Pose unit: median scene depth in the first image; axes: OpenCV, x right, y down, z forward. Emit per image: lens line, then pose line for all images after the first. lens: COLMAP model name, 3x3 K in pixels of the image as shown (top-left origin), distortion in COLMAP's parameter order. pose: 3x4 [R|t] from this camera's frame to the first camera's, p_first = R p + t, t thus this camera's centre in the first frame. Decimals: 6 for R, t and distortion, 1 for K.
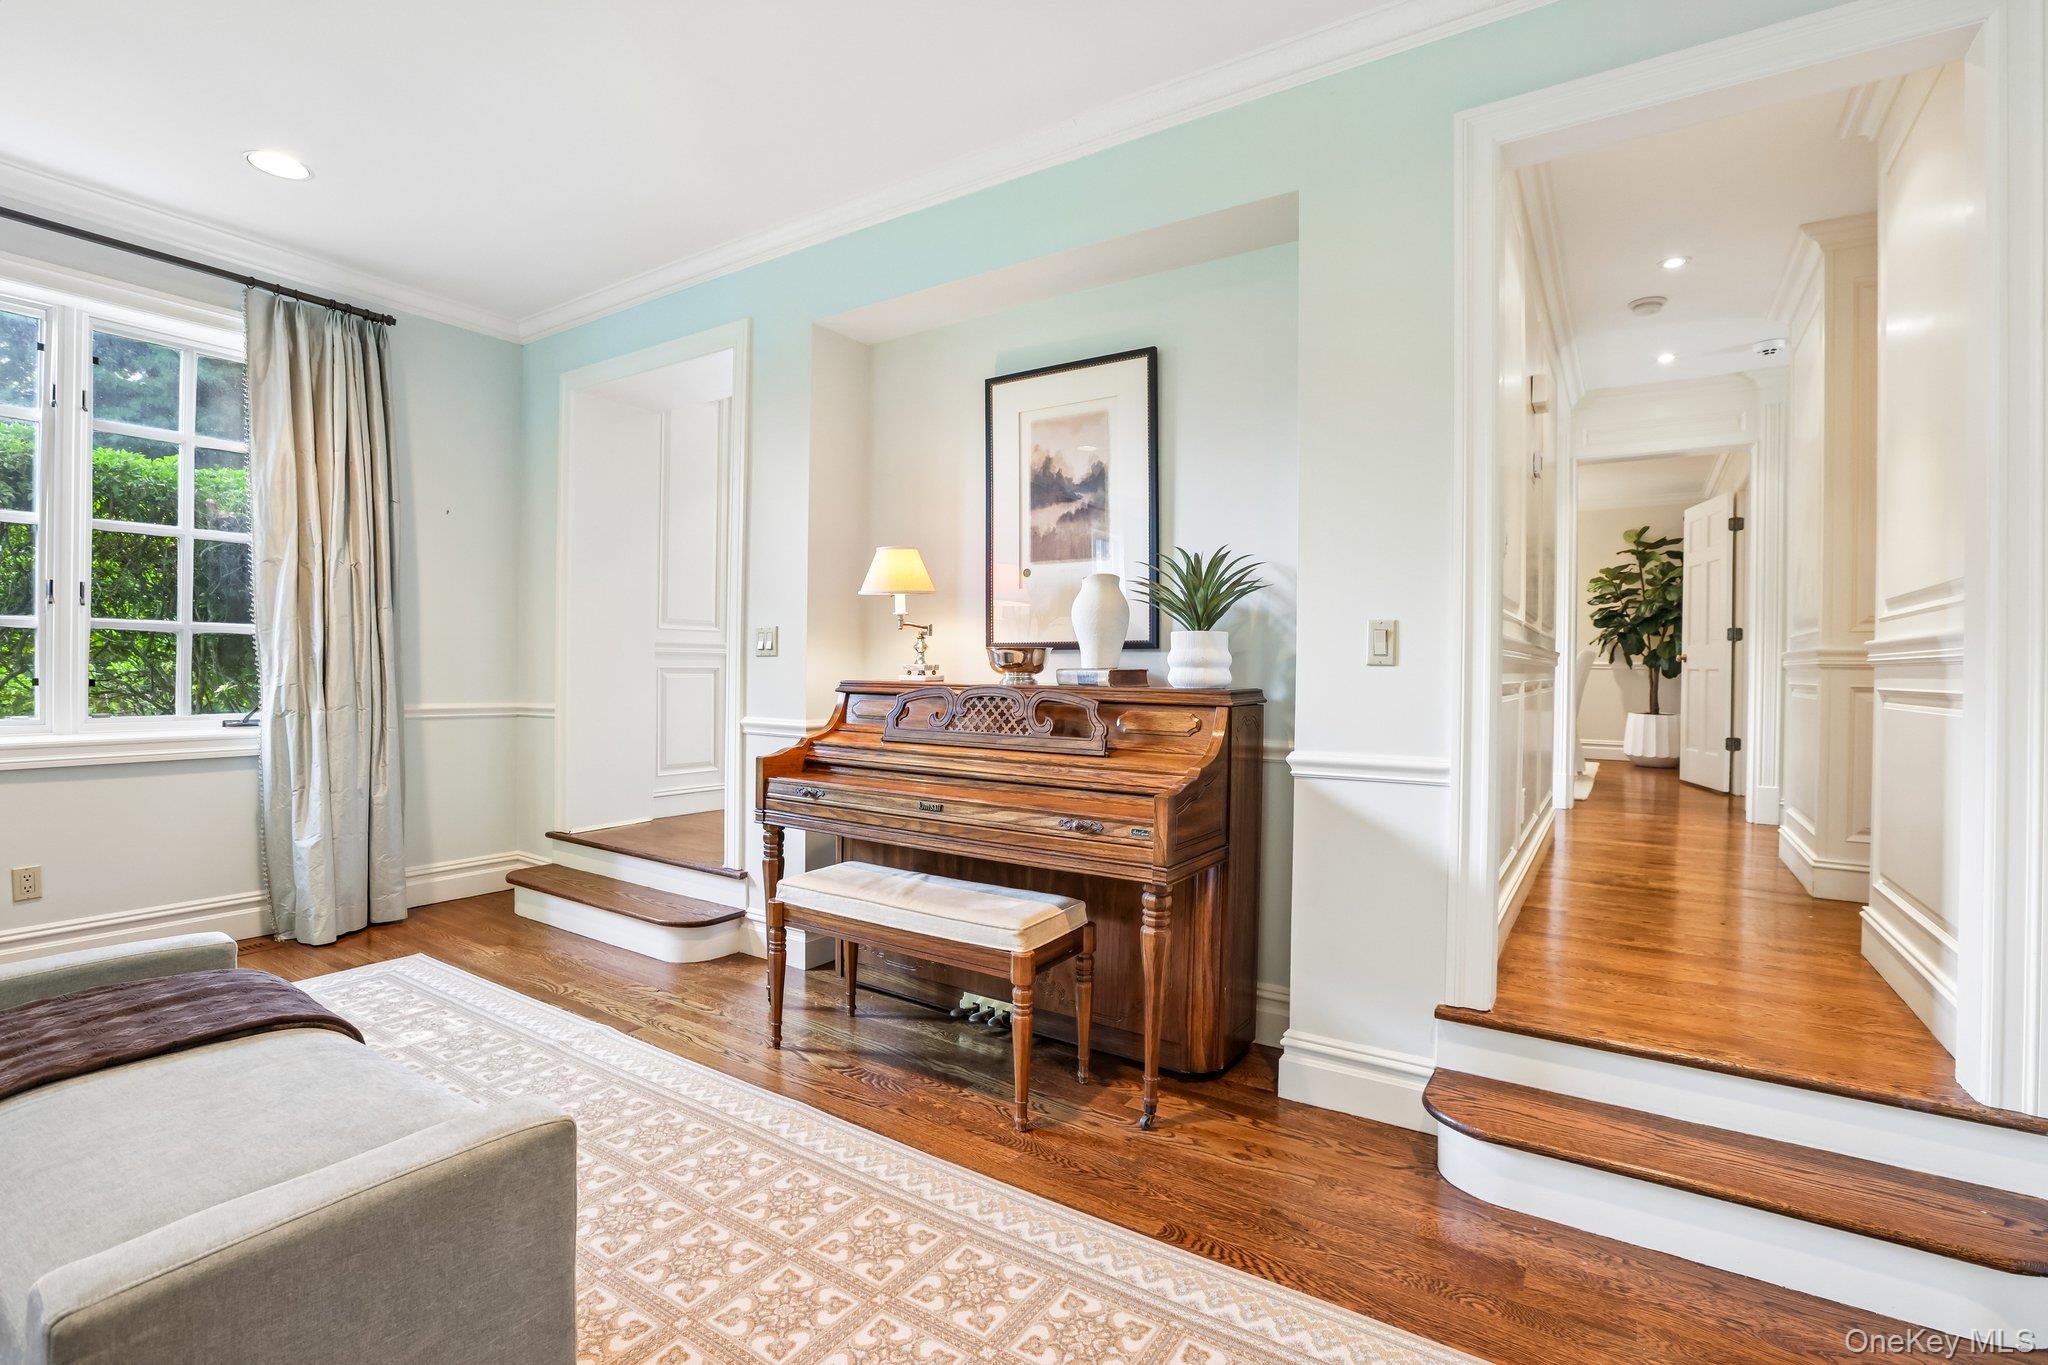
lens RADIAL K [[944.2, 0, 1005.8], [0, 944.2, 681.9], [0, 0, 1]] dist [-0.019202, 0.001728]
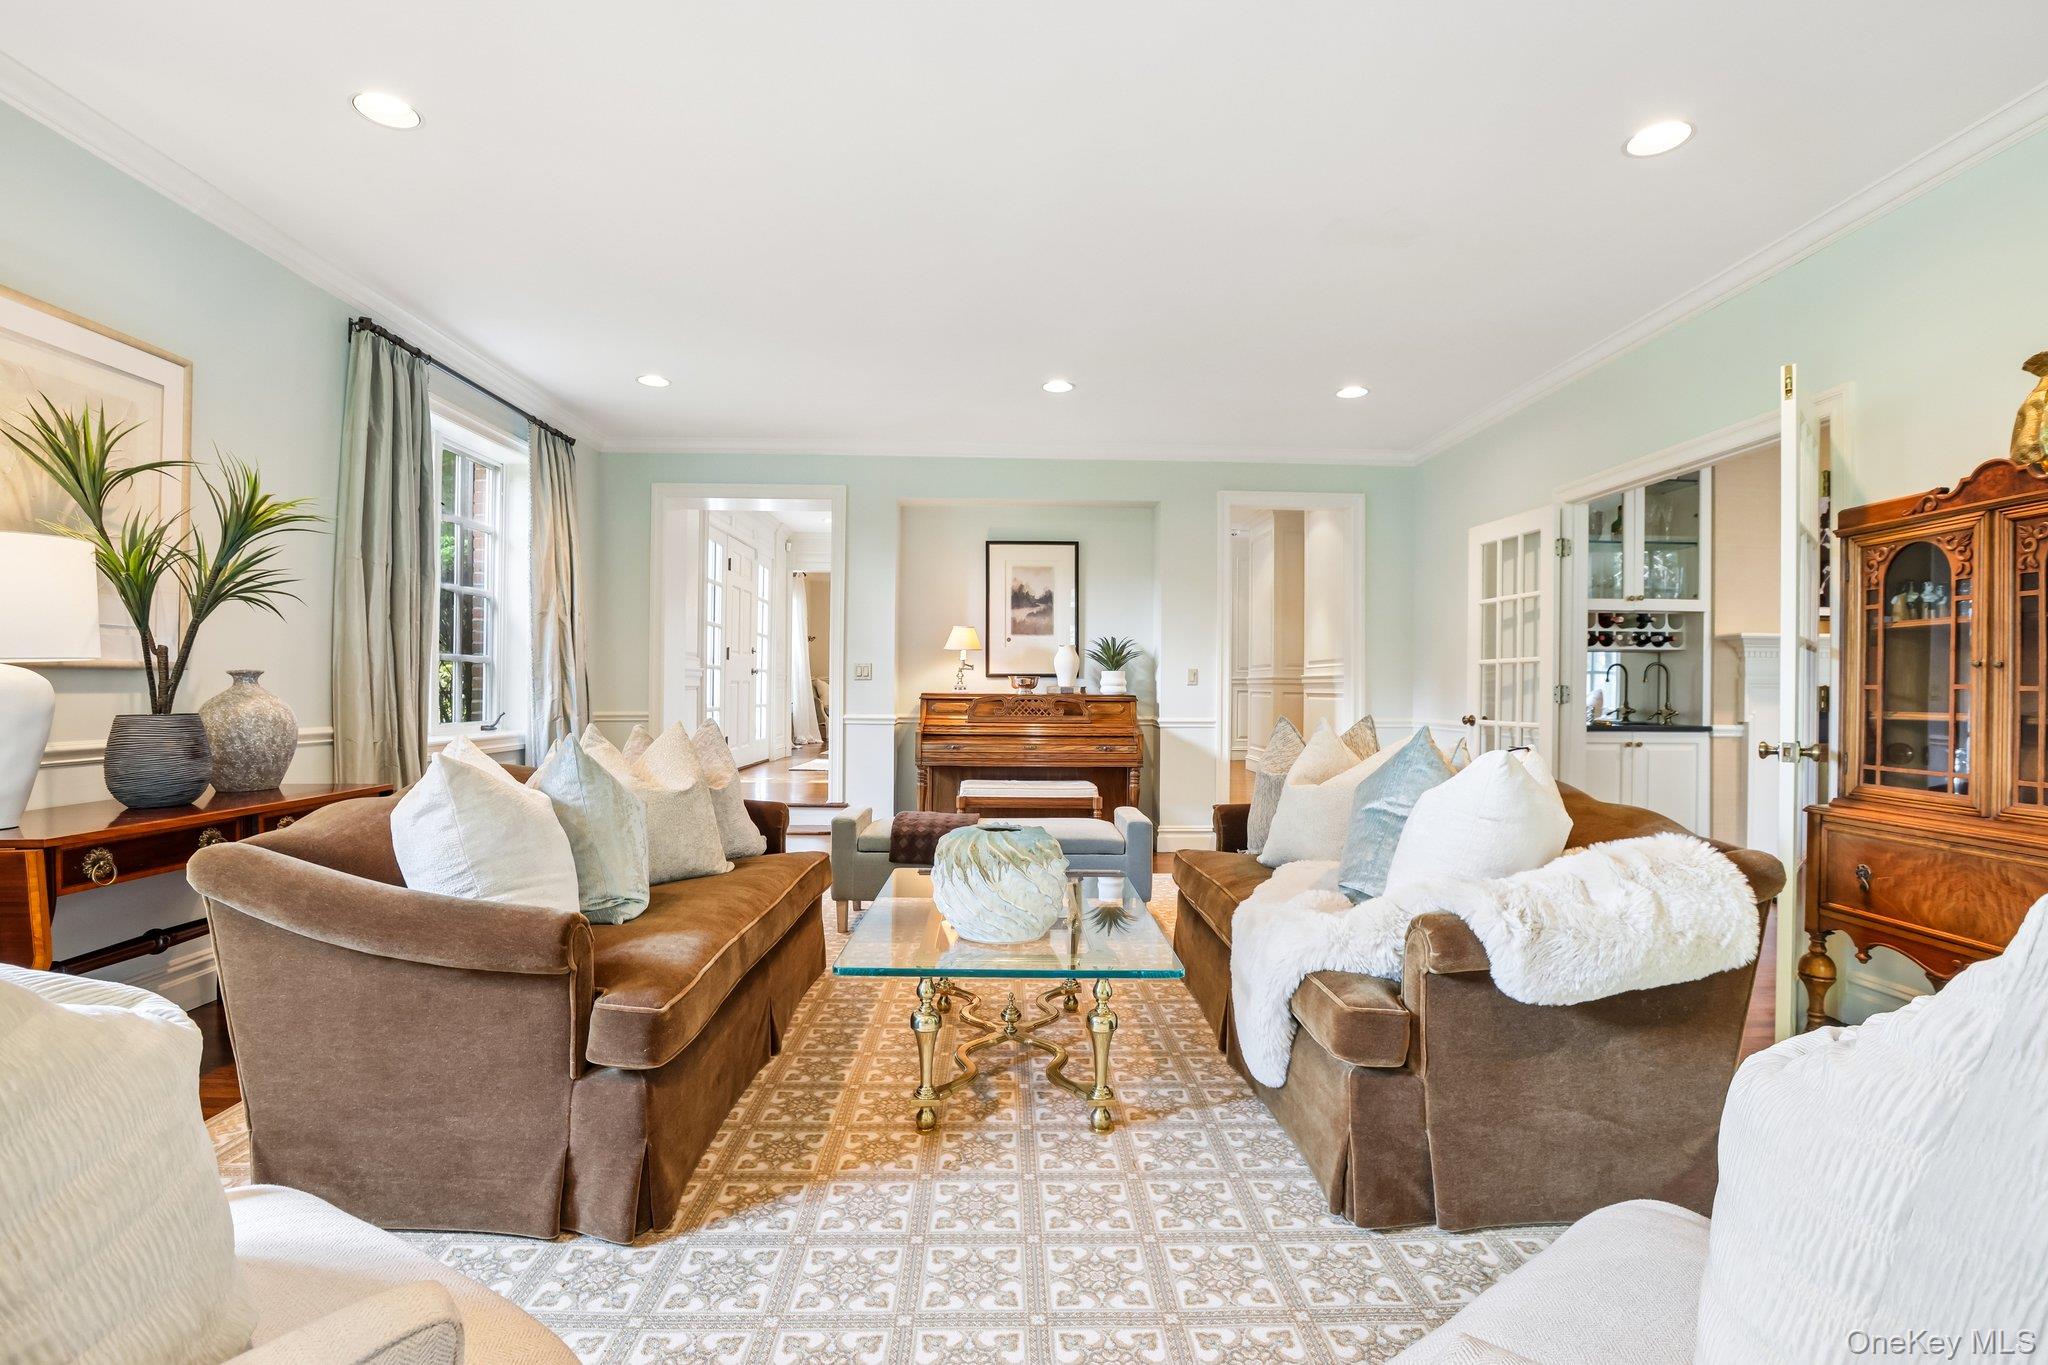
lens RADIAL K [[944.2, 0, 1025.5], [0, 944.2, 694.5], [0, 0, 1]] dist [-0.019202, 0.001728]
pose [[0.830518, -0.006014, 0.556959, -1.177598], [0.010747, 0.999929, -0.005229, 0.015069], [-0.556888, 0.010328, 0.830523, -0.770487]]
